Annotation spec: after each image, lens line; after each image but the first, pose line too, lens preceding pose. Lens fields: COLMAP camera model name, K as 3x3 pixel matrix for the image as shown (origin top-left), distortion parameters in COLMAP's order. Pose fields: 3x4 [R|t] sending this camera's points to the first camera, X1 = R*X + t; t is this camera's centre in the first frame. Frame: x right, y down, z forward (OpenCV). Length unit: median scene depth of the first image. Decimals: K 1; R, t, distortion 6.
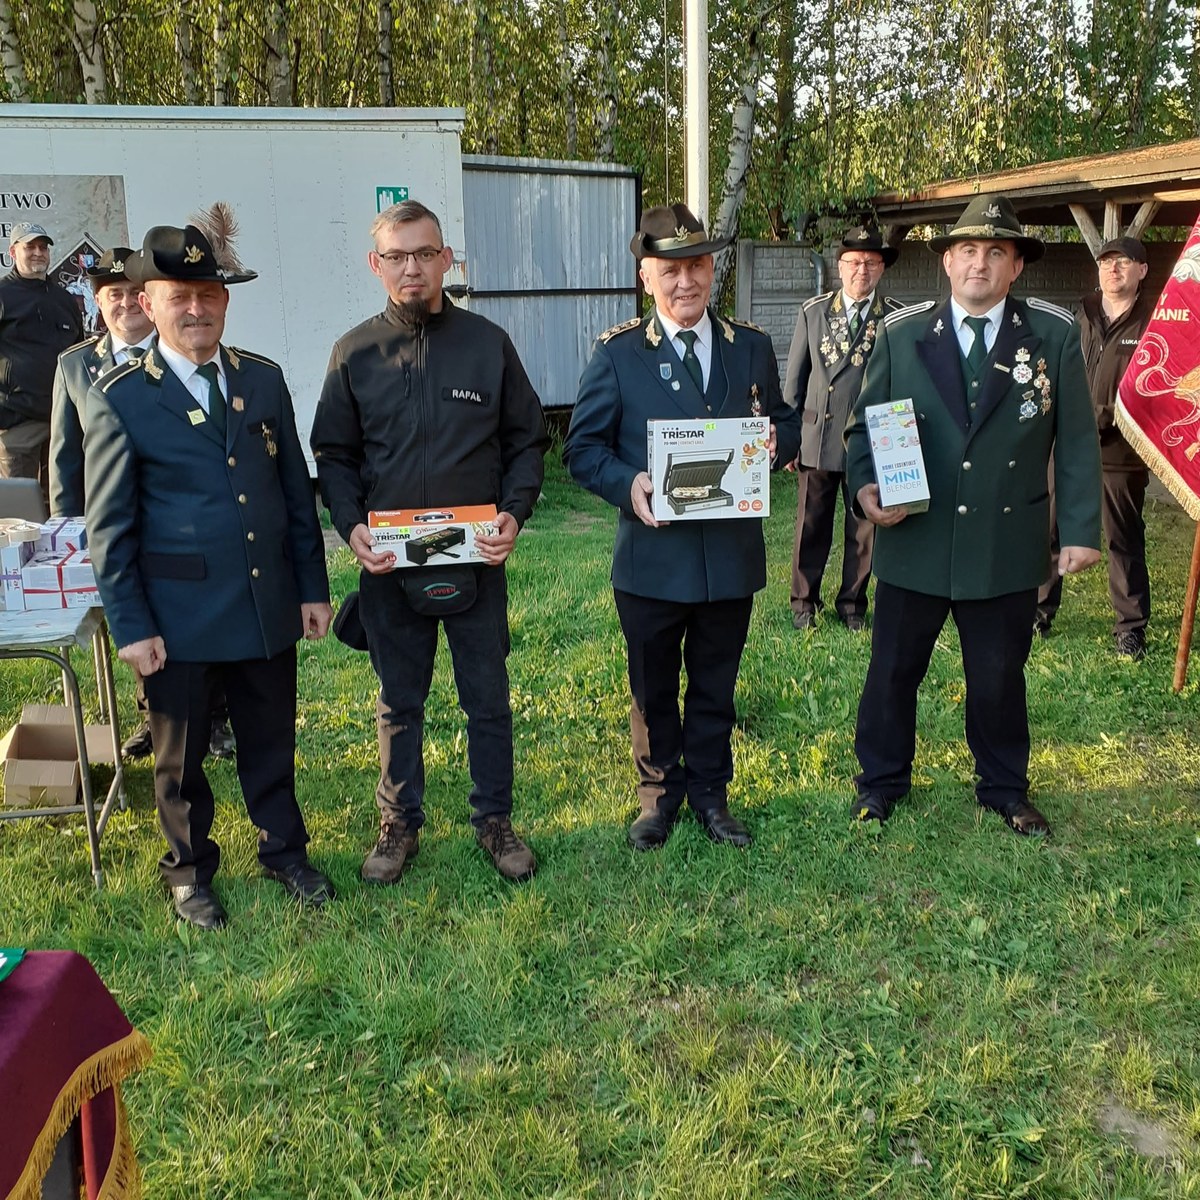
lens RADIAL K [[1305.4, 0, 600.0], [0, 1305.4, 600.0], [0, 0, 1]] dist [0.046333, -0.054442]
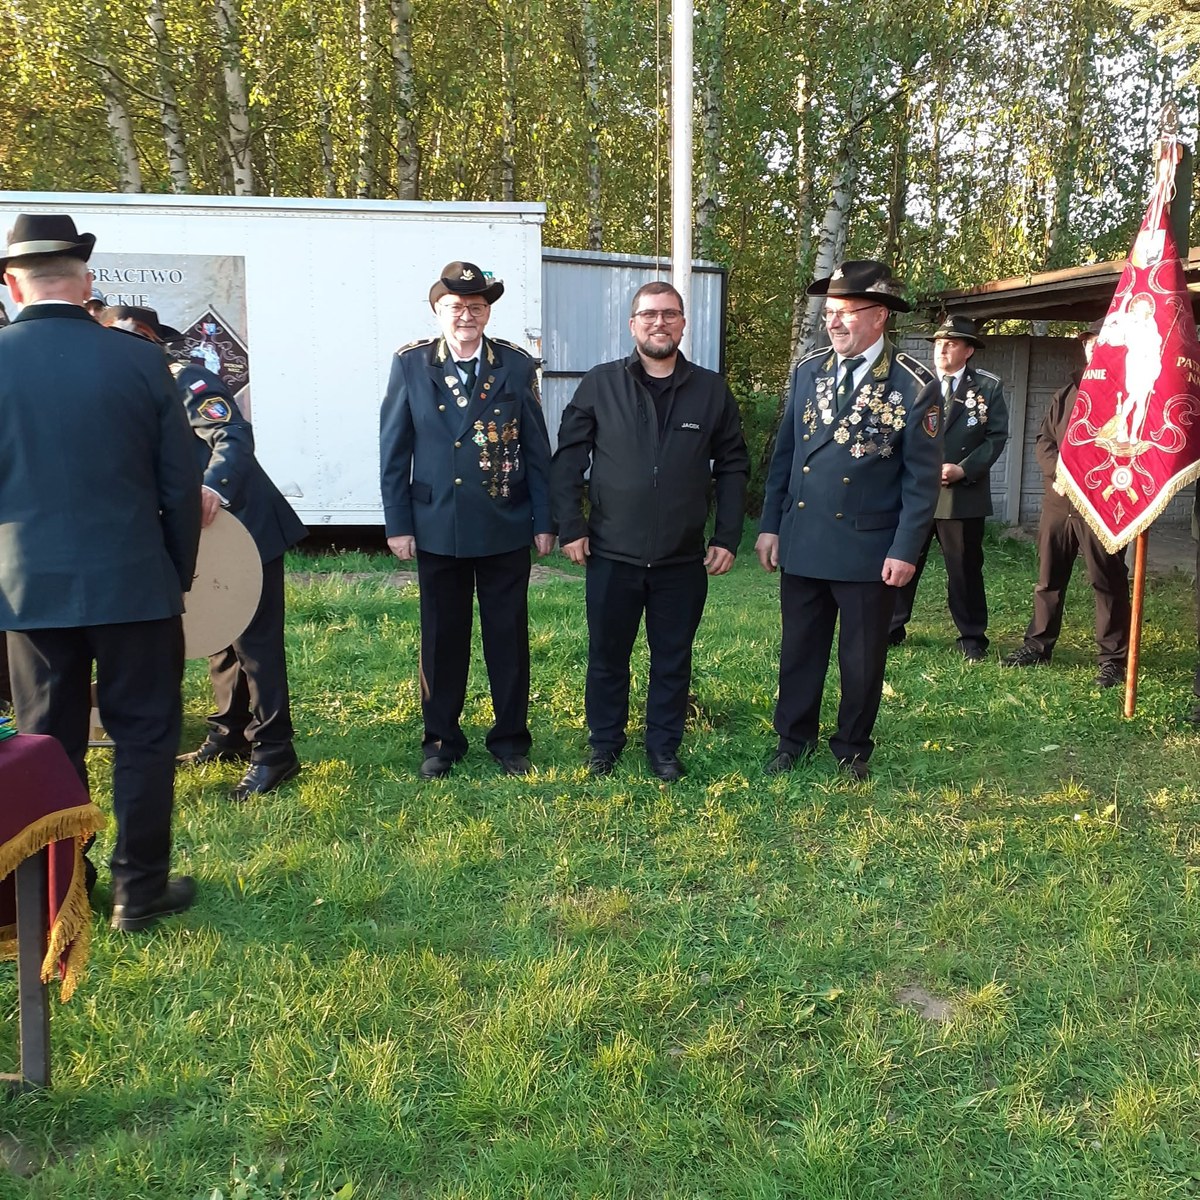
lens RADIAL K [[1290.9, 0, 612.9], [0, 1290.9, 597.8], [0, 0, 1]] dist [0.101360, -0.200765]
pose [[0.995050, 0.037615, -0.091977, 0.147920], [-0.044611, 0.996168, -0.075229, 0.092552], [0.088795, 0.078960, 0.992915, -0.160078]]
